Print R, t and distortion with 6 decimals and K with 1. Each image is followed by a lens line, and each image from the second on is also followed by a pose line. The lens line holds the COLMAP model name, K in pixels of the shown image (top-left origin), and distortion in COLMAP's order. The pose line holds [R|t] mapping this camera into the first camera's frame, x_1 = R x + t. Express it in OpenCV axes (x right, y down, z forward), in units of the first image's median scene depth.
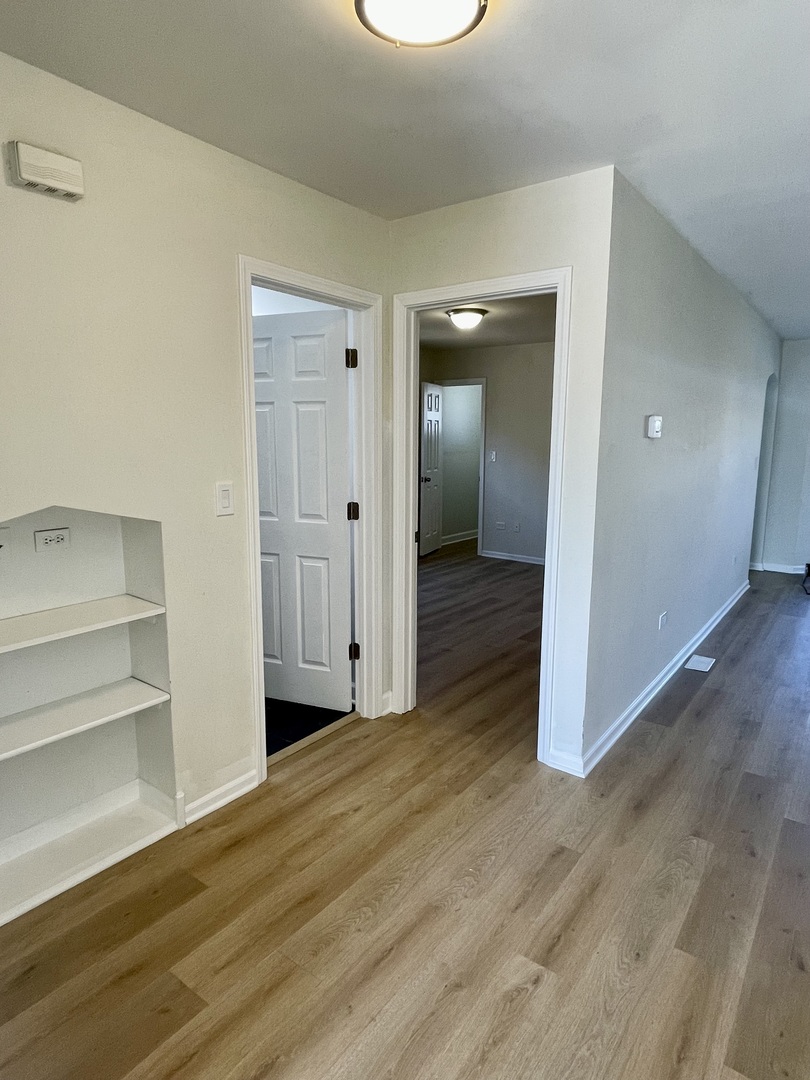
lens RADIAL K [[621.4, 0, 405.0], [0, 621.4, 540.0], [0, 0, 1]] dist [-0.000059, -0.000030]
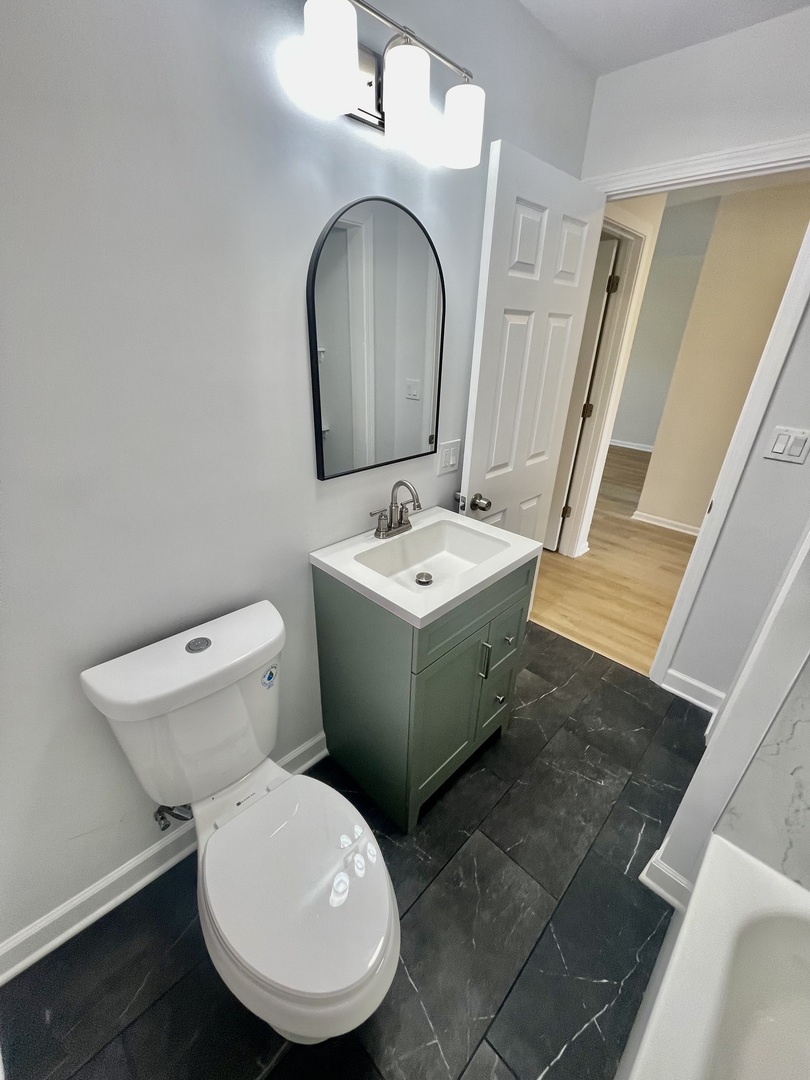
lens RADIAL K [[432.0, 0, 405.0], [0, 432.0, 540.0], [0, 0, 1]] dist [-0.001238, -0.000037]
pose [[0.127874, -0.437380, 0.890139, -0.912657], [0.141245, 0.896390, 0.420161, -0.264249], [-0.981681, 0.072000, 0.176403, 1.291796]]
